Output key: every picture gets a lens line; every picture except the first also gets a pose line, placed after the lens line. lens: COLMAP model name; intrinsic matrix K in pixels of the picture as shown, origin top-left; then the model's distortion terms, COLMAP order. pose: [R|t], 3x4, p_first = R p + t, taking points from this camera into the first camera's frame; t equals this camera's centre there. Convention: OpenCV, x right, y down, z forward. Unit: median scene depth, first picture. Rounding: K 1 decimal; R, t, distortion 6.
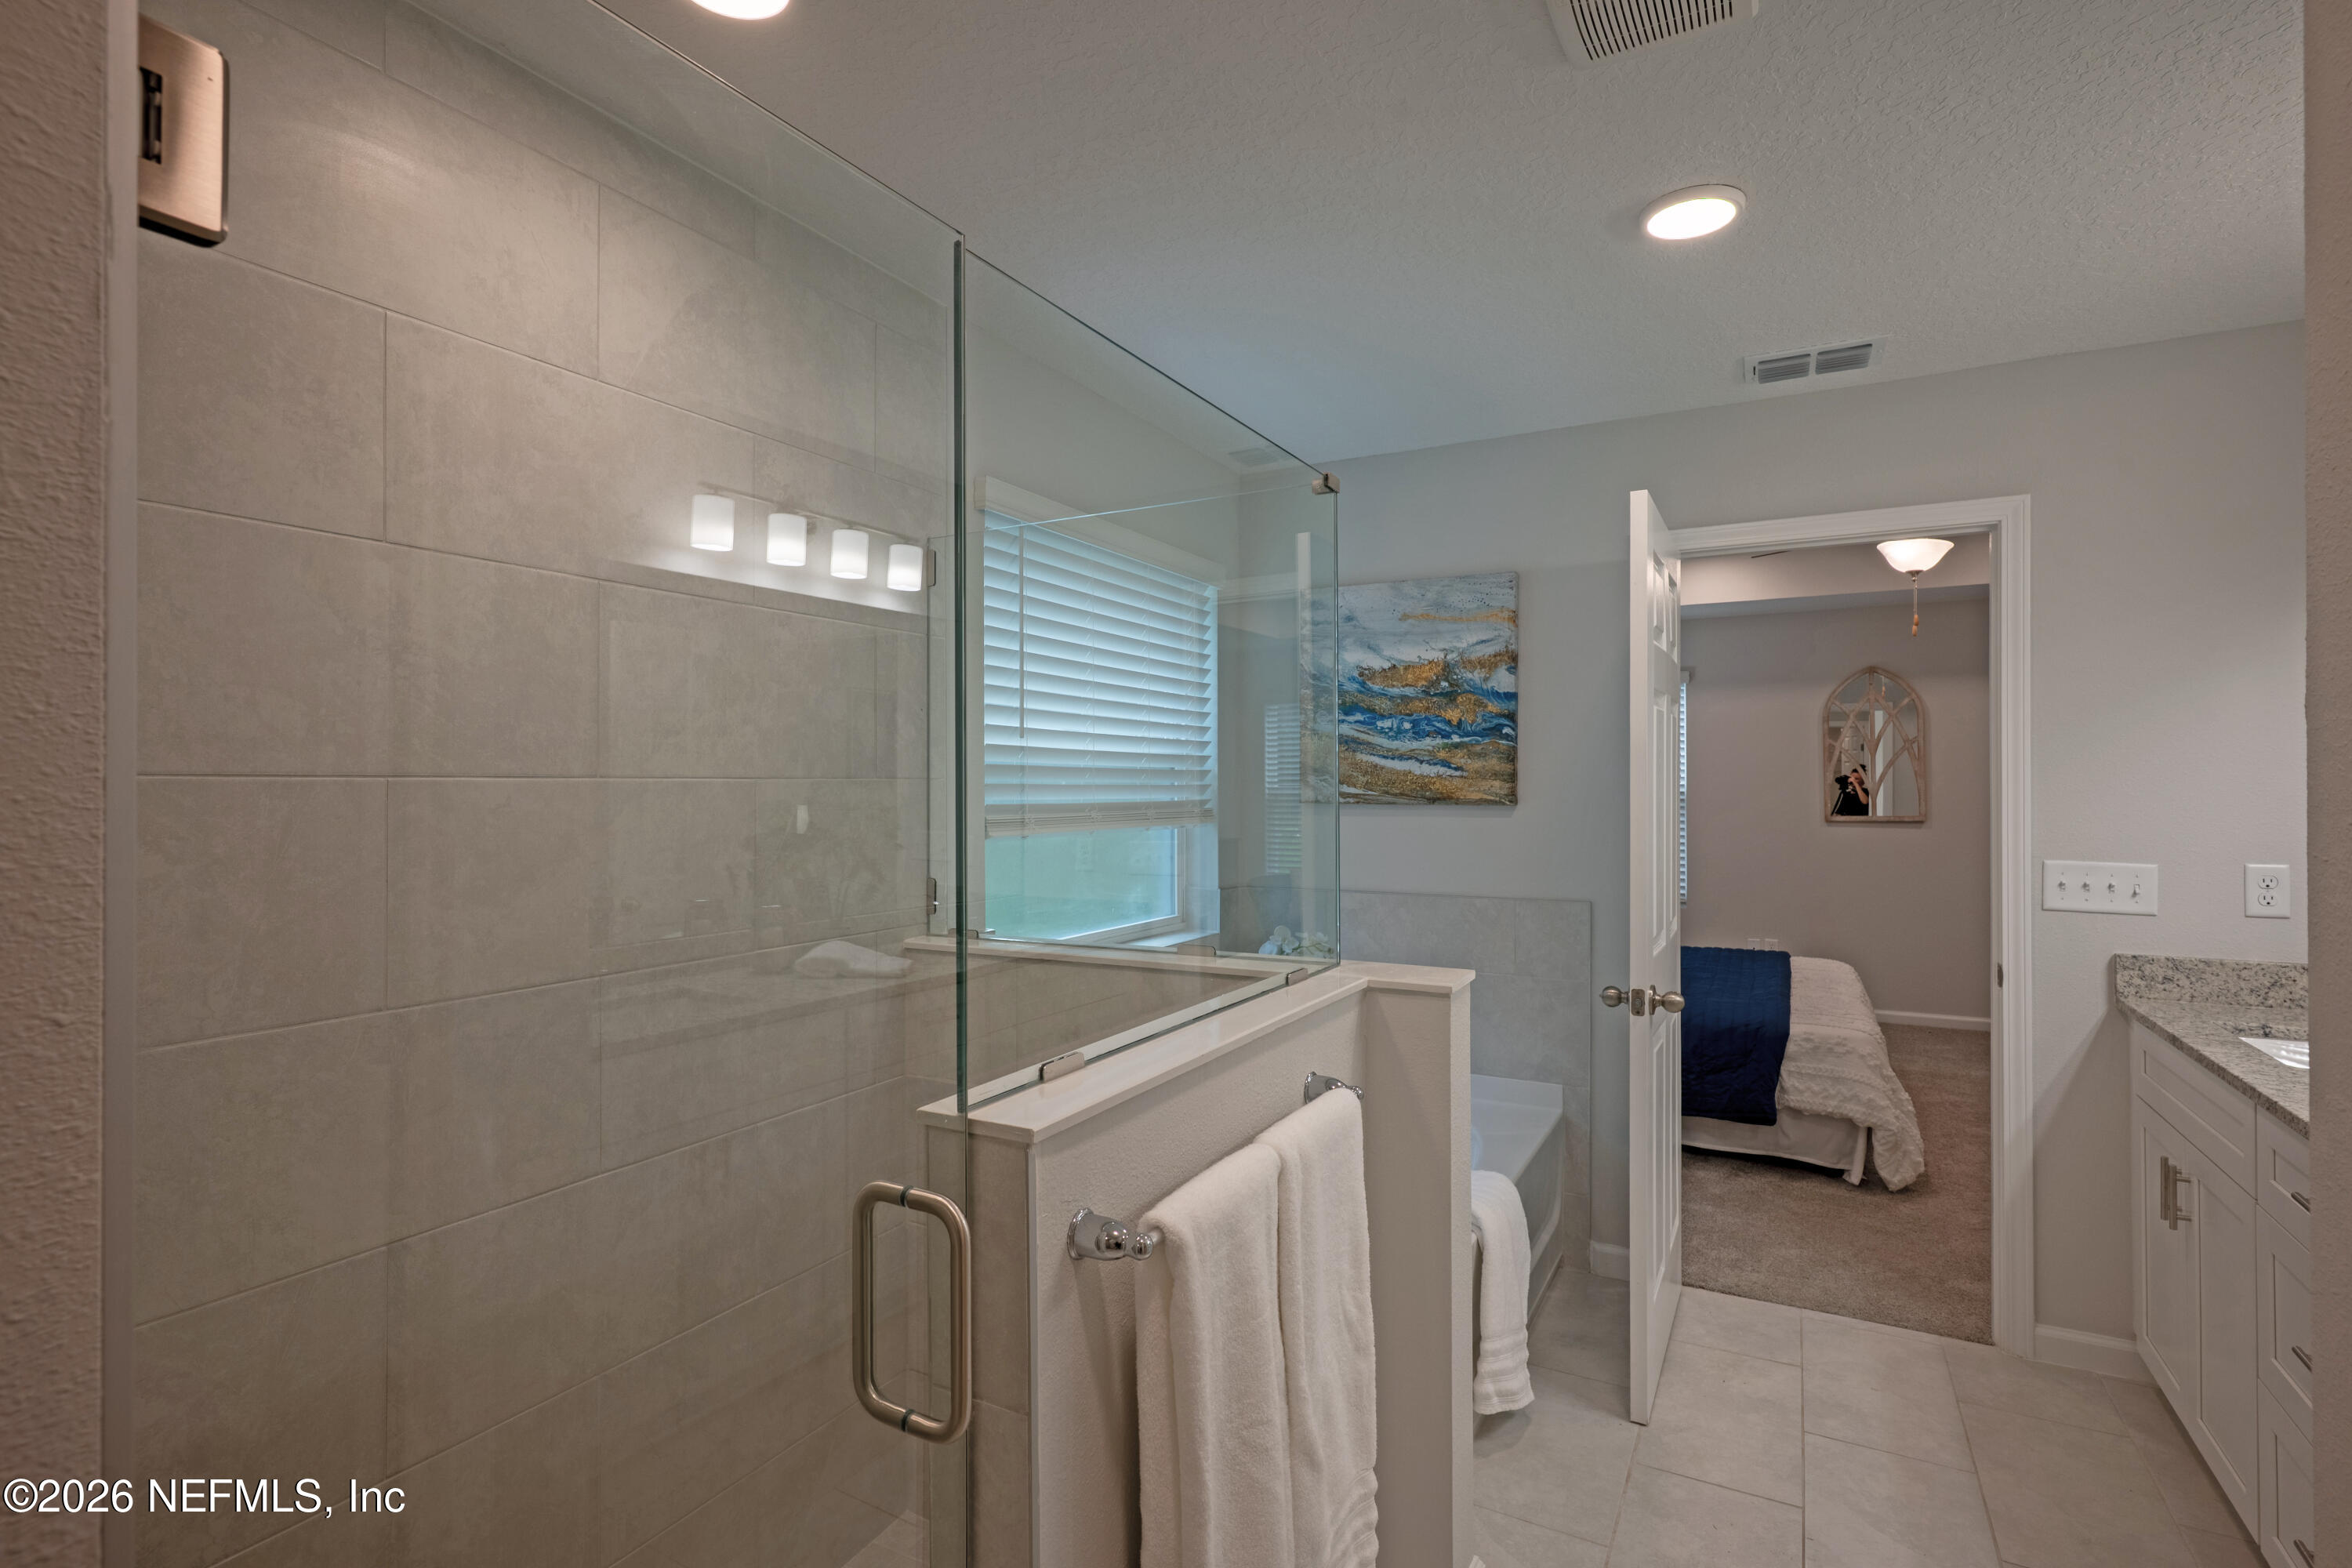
lens RADIAL K [[1137.9, 0, 1178.1], [0, 1137.9, 778.8], [0, 0, 1]] dist [0.001539, 0.000886]
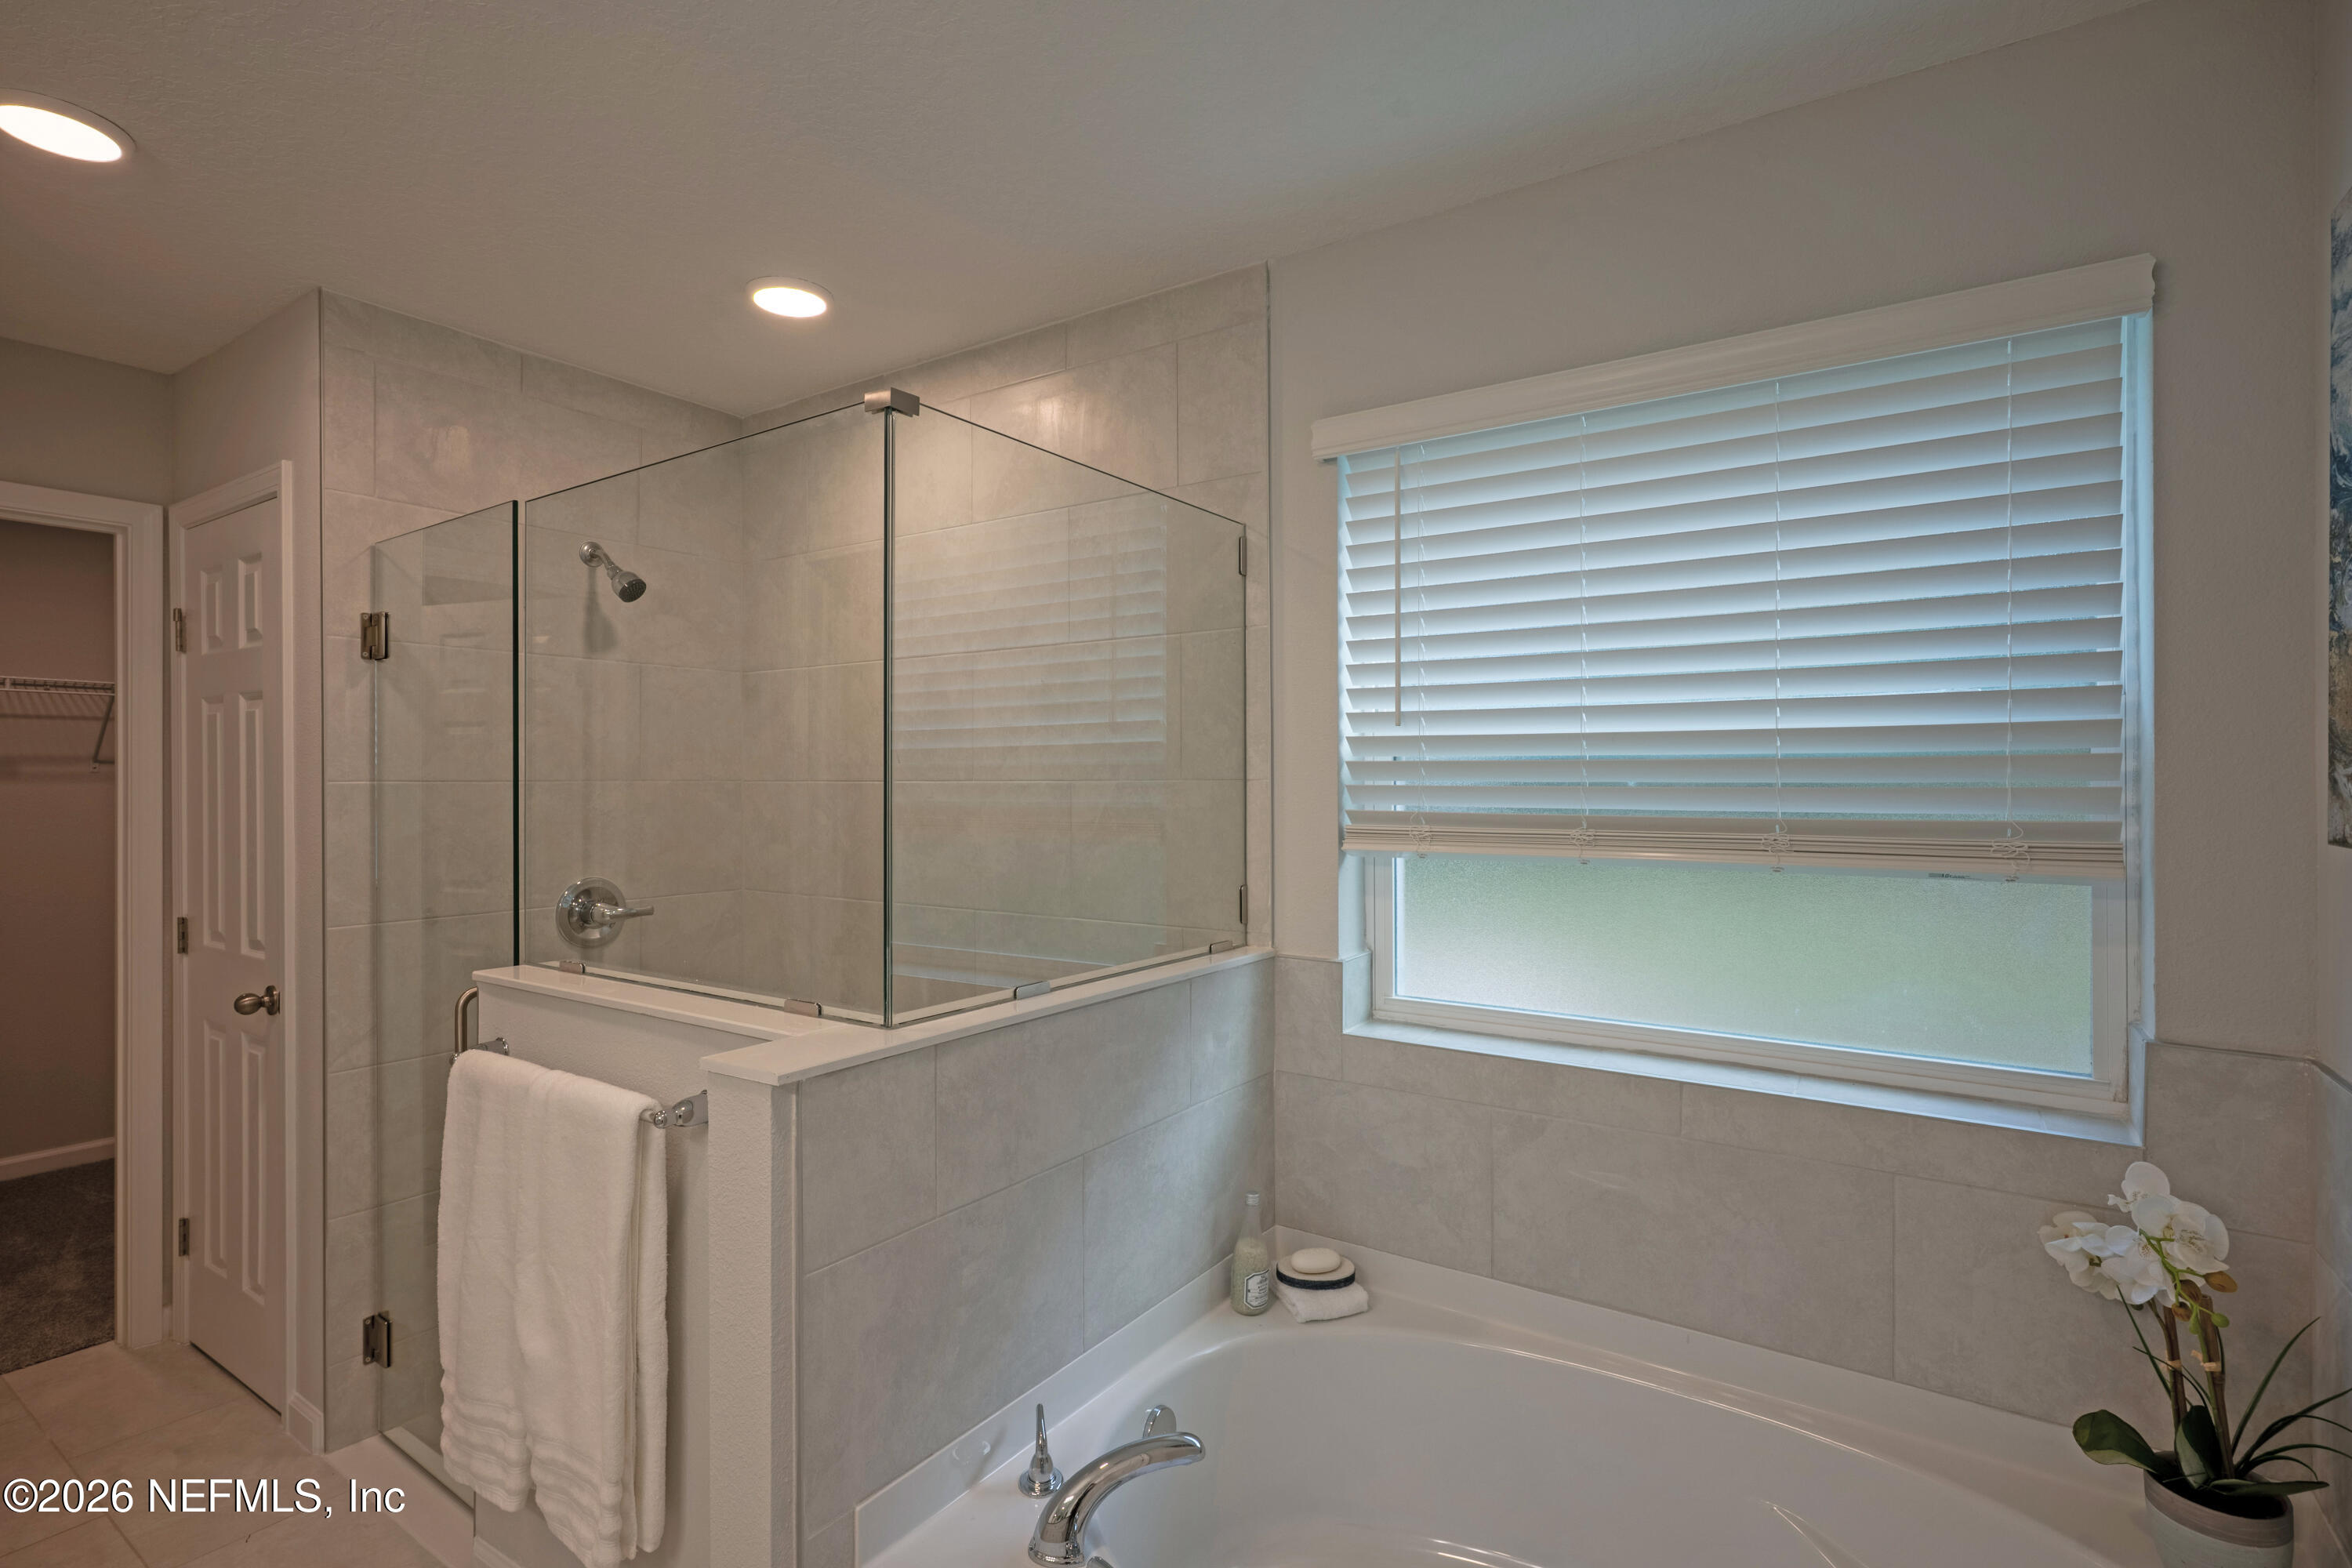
lens RADIAL K [[1137.9, 0, 1188.5], [0, 1137.9, 791.6], [0, 0, 1]] dist [0.001539, 0.000886]
pose [[-0.110164, 0.001947, -0.993911, 0.637189], [0.002317, 0.999996, 0.001702, 0.007050], [0.993911, -0.002115, -0.110169, 0.939676]]
